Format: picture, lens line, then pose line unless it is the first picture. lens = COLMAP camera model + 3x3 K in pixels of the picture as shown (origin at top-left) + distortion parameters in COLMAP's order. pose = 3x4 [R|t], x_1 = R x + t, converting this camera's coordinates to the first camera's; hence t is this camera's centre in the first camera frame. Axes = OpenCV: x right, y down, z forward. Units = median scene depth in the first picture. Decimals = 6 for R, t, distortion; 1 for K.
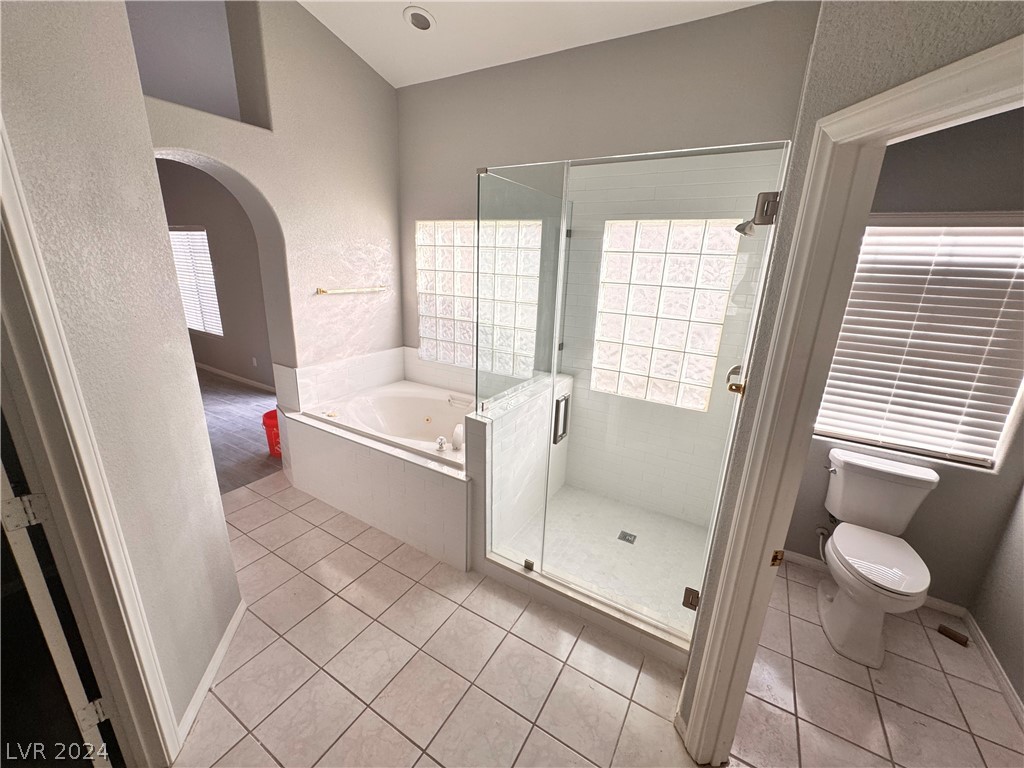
lens RADIAL K [[409.3, 0, 512.9], [0, 409.3, 382.3], [0, 0, 1]] dist [-0.003046, 0.000942]
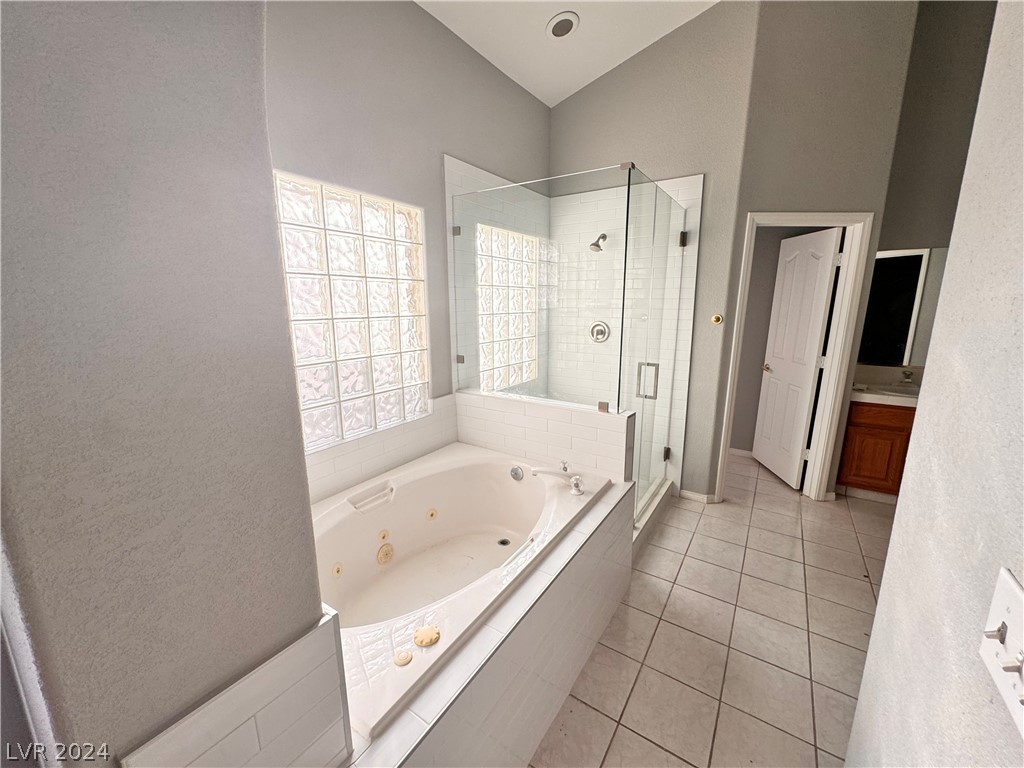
lens RADIAL K [[409.3, 0, 513.9], [0, 409.3, 382.8], [0, 0, 1]] dist [-0.003046, 0.000942]
pose [[0.043764, -0.230069, 0.972190, -0.827616], [0.291028, 0.933853, 0.207896, -0.209045], [-0.955713, 0.273837, 0.107825, 0.907697]]
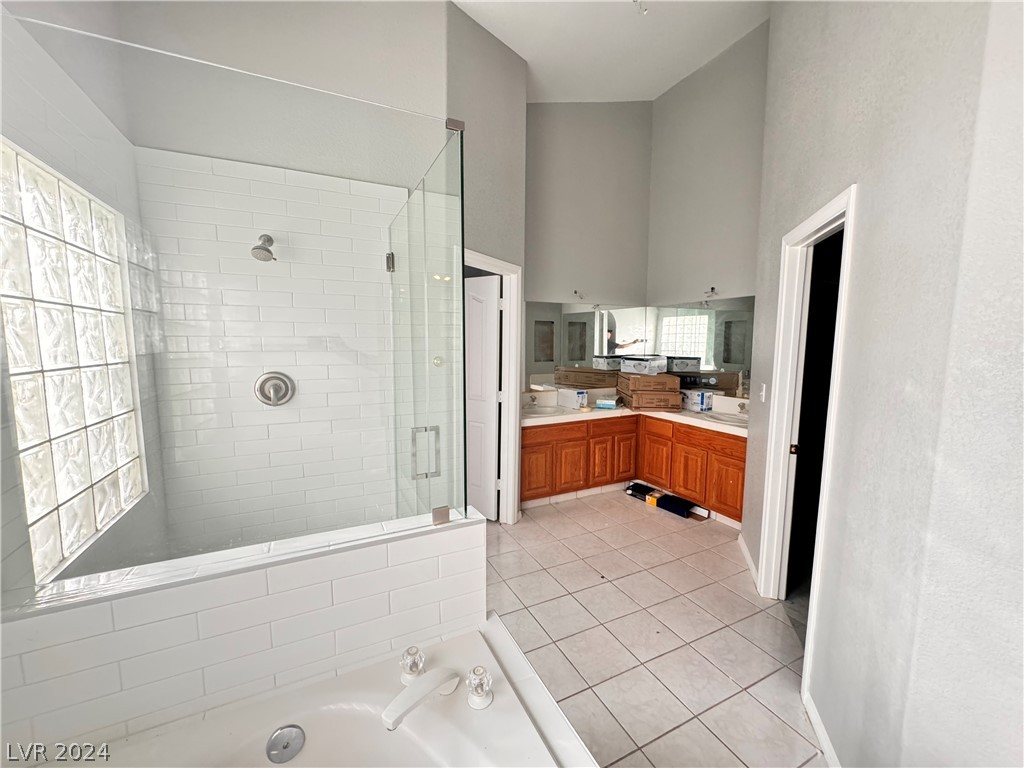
lens RADIAL K [[409.3, 0, 512.2], [0, 409.3, 382.8], [0, 0, 1]] dist [-0.003046, 0.000942]
pose [[-0.836358, -0.089587, 0.540814, -0.369762], [0.130090, 0.925937, 0.354565, -0.246039], [-0.532524, 0.366898, -0.762761, 1.096716]]
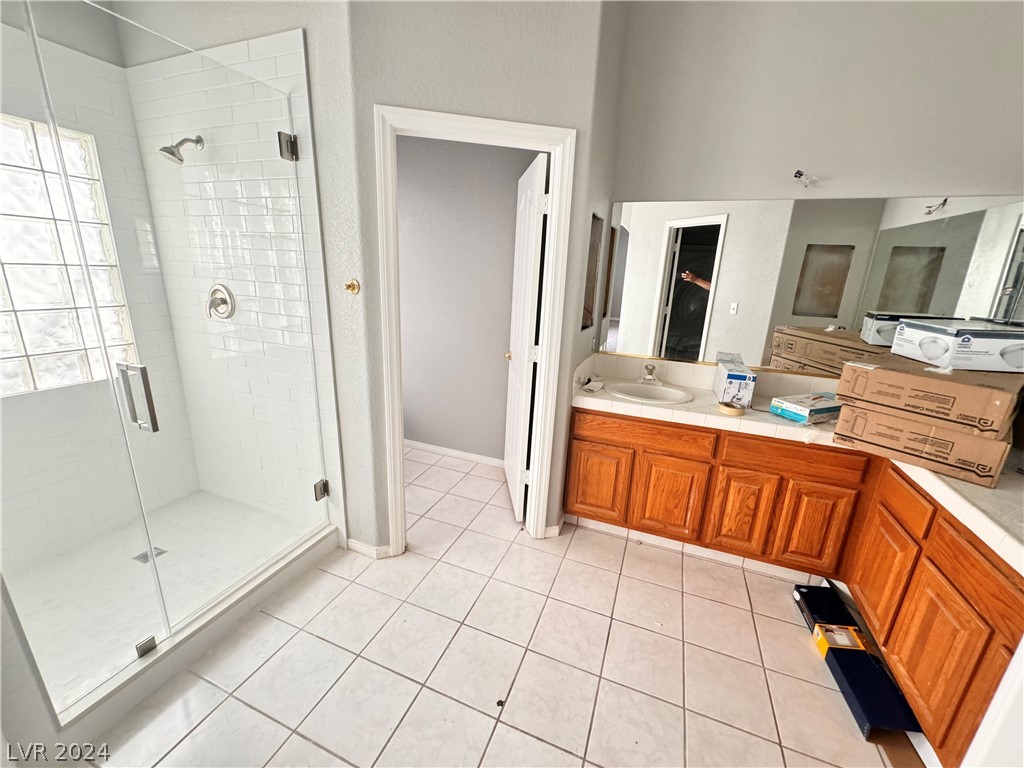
lens RADIAL K [[409.3, 0, 511.1], [0, 409.3, 381.3], [0, 0, 1]] dist [-0.003046, 0.000942]
pose [[-0.157824, -0.300820, 0.940531, -0.446167], [0.237669, 0.912897, 0.331863, -0.008815], [-0.958439, 0.275912, -0.072581, 0.322327]]
